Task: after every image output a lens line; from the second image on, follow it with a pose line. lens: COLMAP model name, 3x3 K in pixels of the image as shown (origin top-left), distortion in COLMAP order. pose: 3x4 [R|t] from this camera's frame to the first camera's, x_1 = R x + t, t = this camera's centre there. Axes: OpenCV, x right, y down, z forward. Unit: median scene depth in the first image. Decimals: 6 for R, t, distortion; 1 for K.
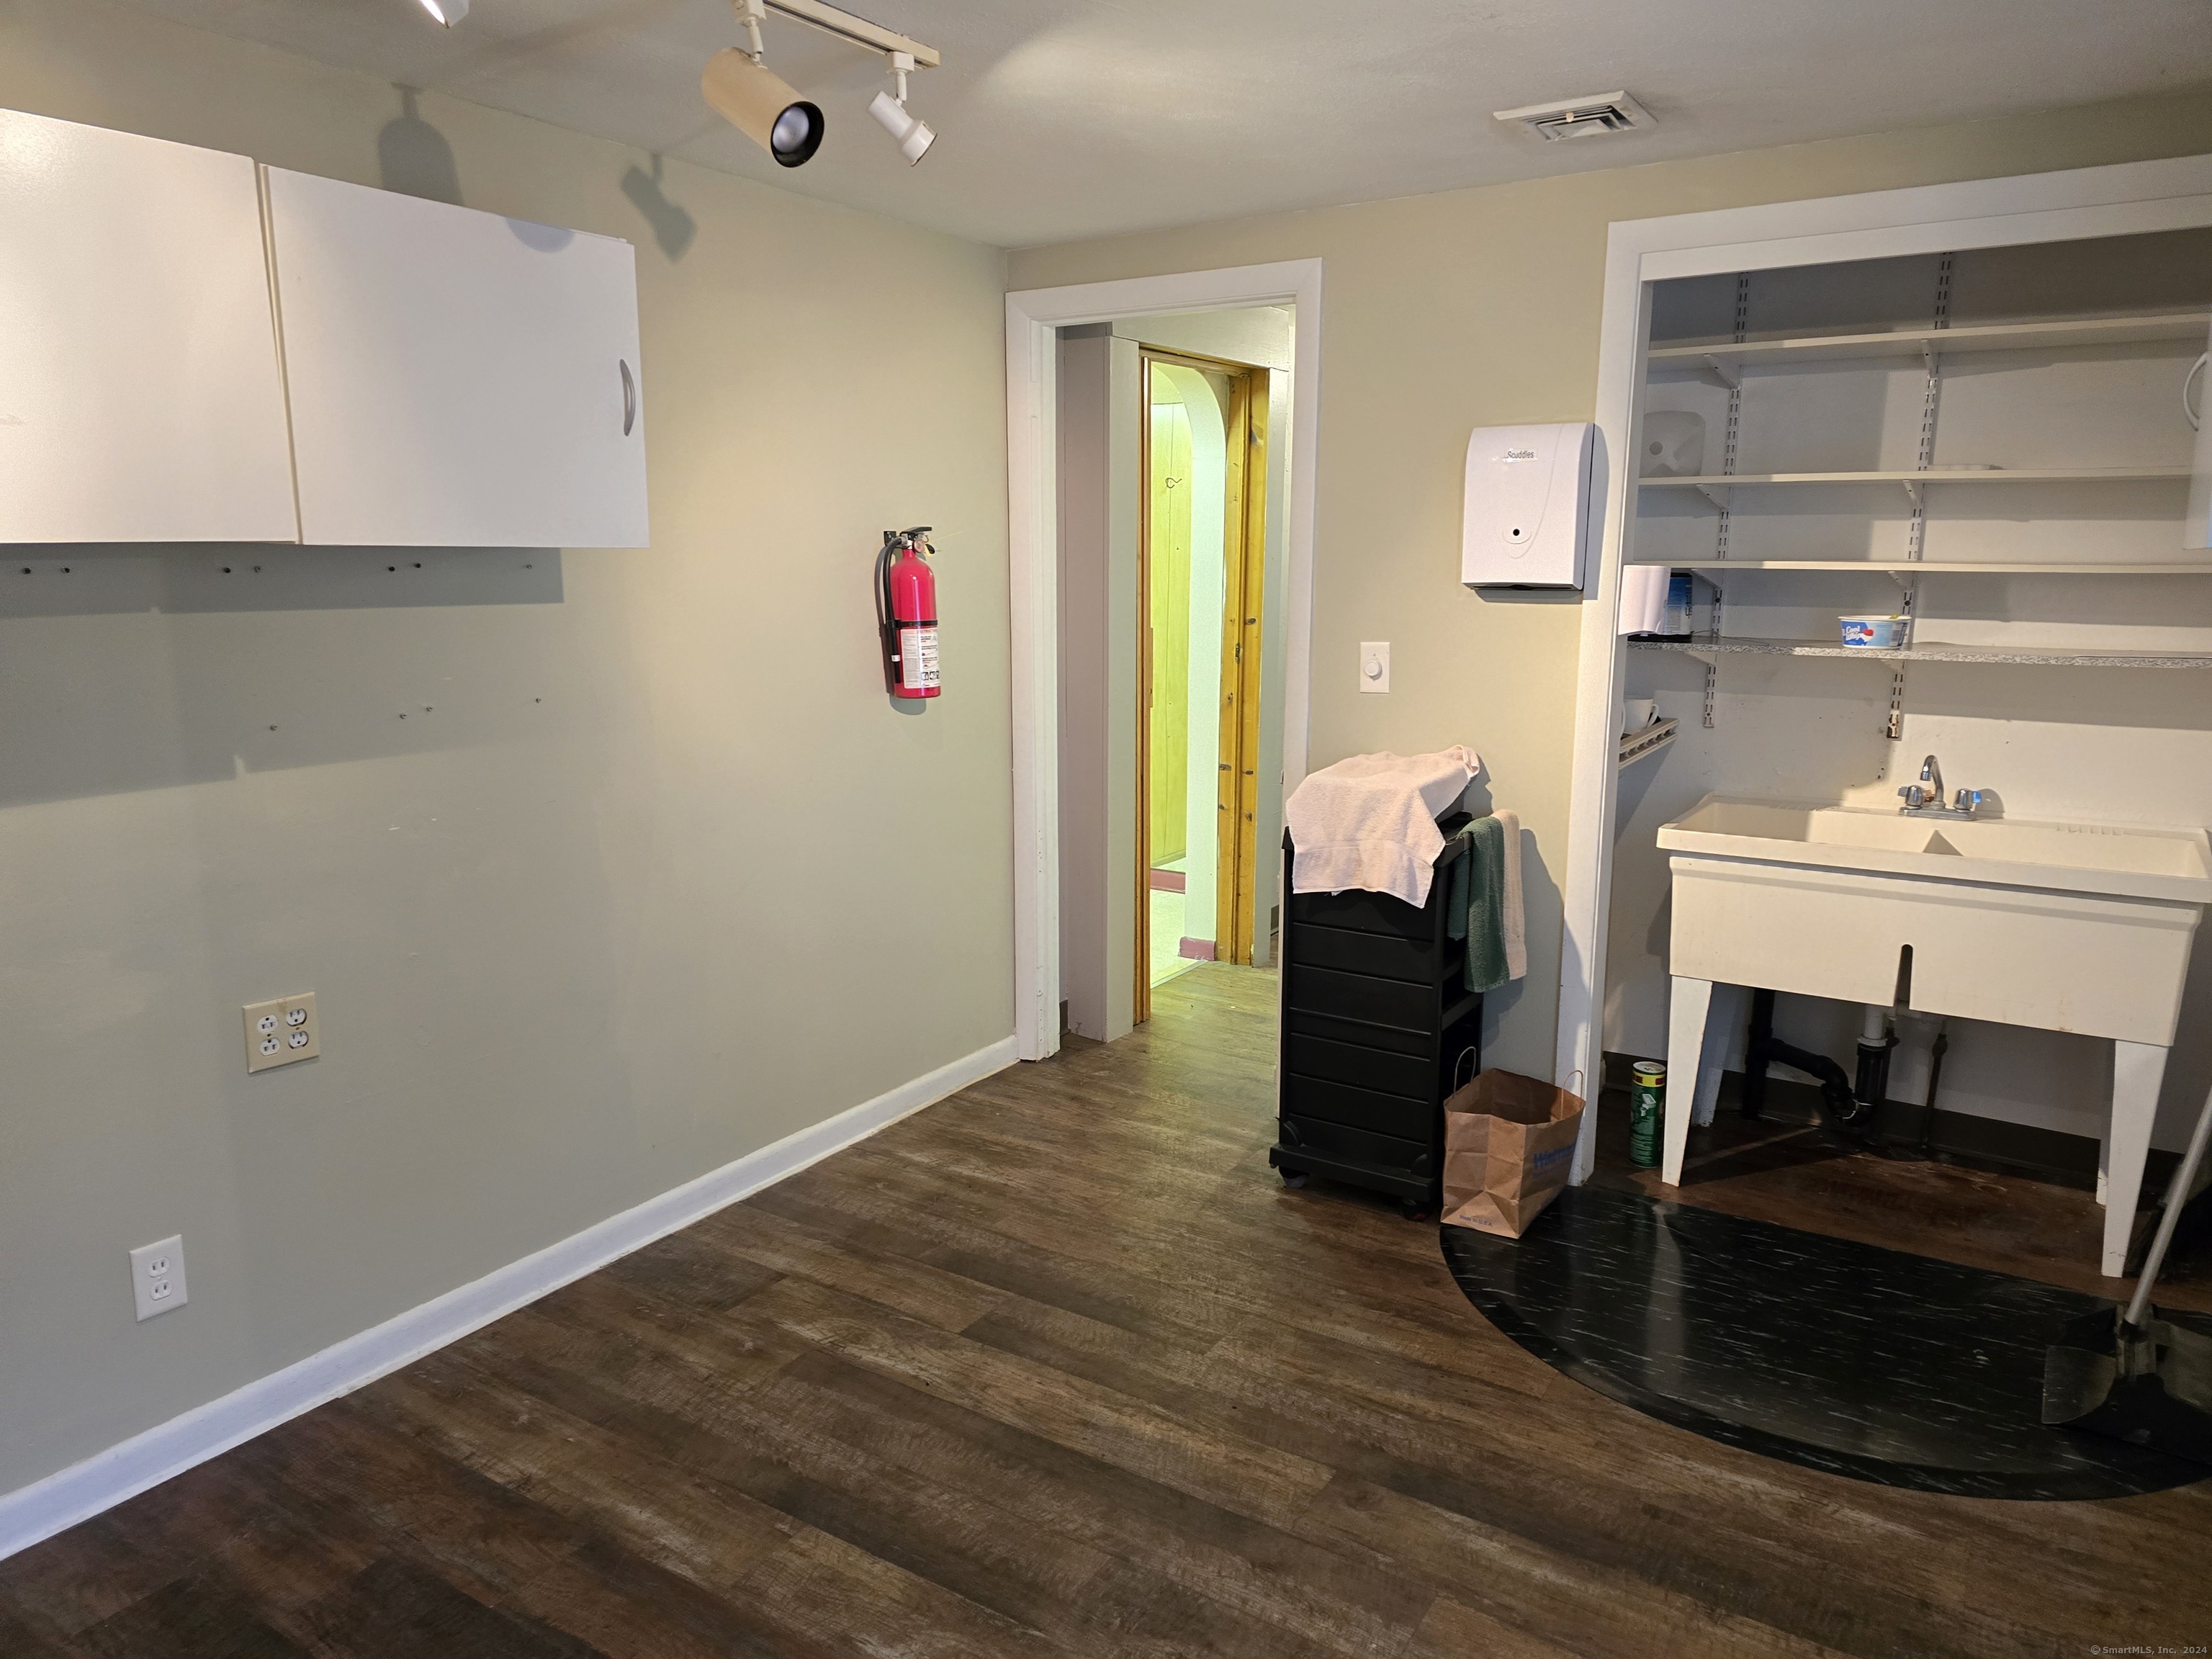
lens RADIAL K [[1481.0, 0, 1127.2], [0, 1481.0, 840.1], [0, 0, 1]] dist [0.070592, -0.066749]
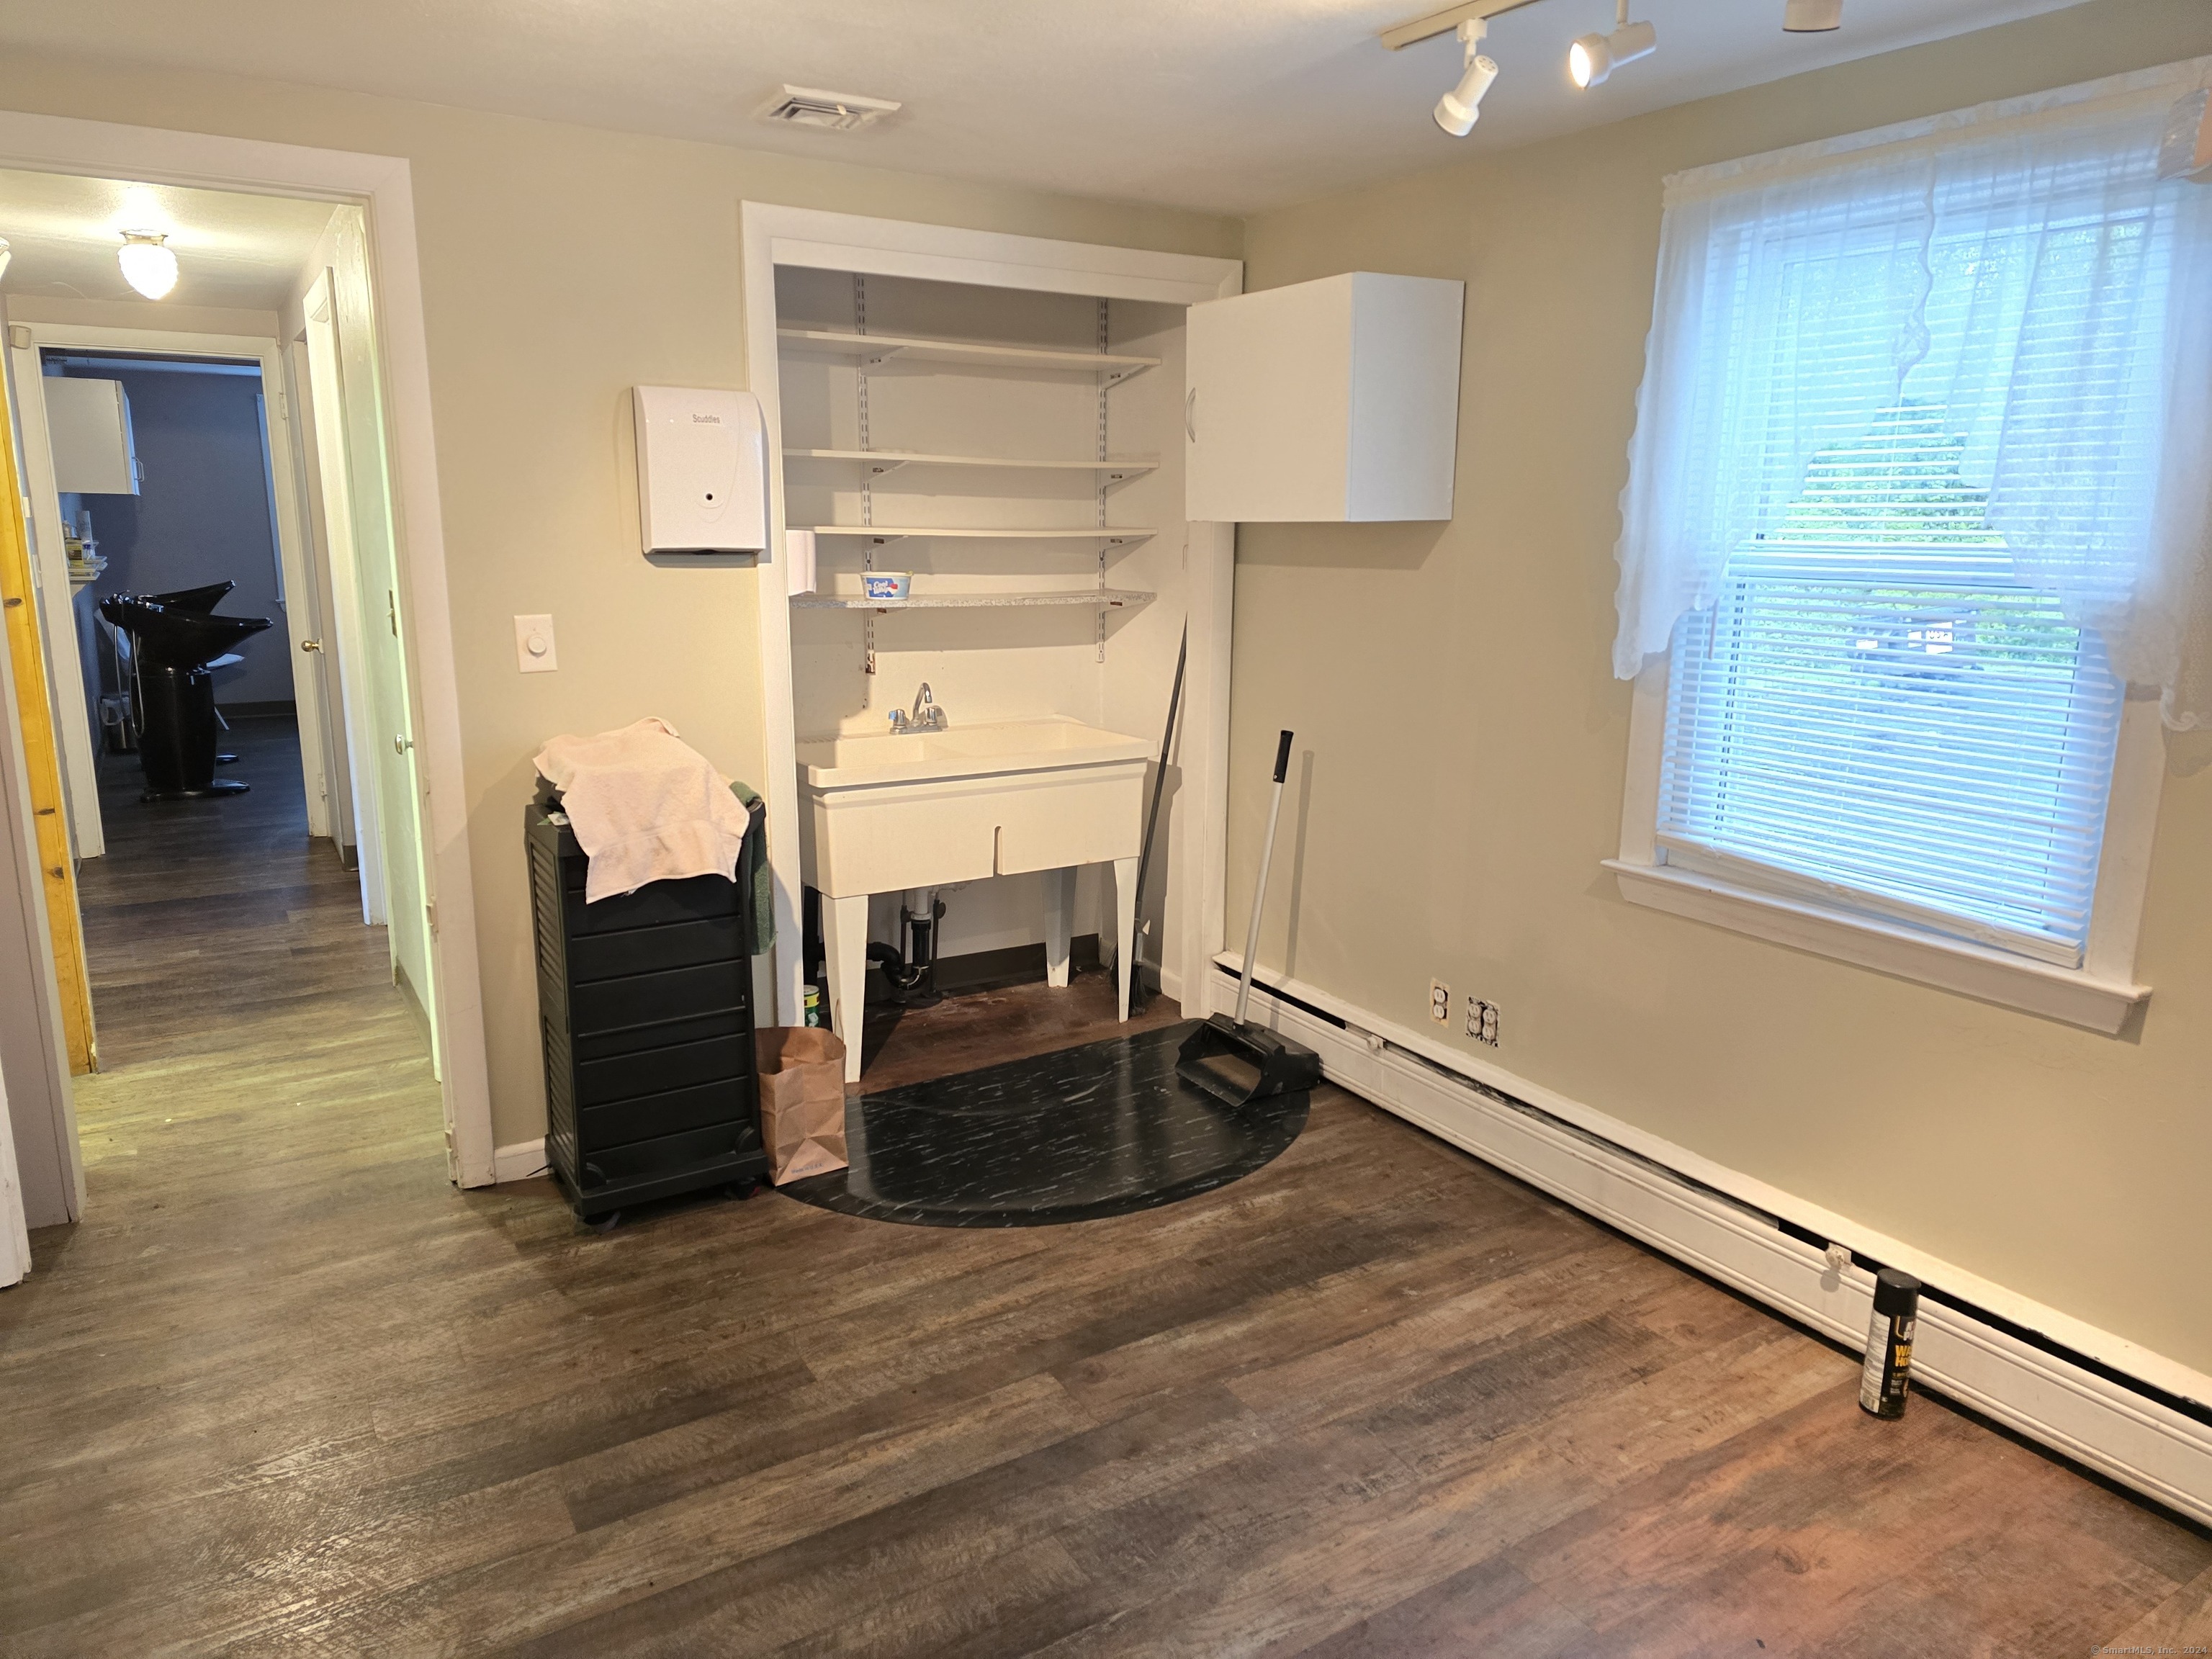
lens RADIAL K [[1481.0, 0, 1111.5], [0, 1481.0, 827.6], [0, 0, 1]] dist [0.070592, -0.066749]
pose [[0.428808, -0.184354, 0.884385, -0.552424], [0.164050, 0.978571, 0.124445, -0.070224], [-0.888376, 0.091721, 0.449862, 0.332321]]
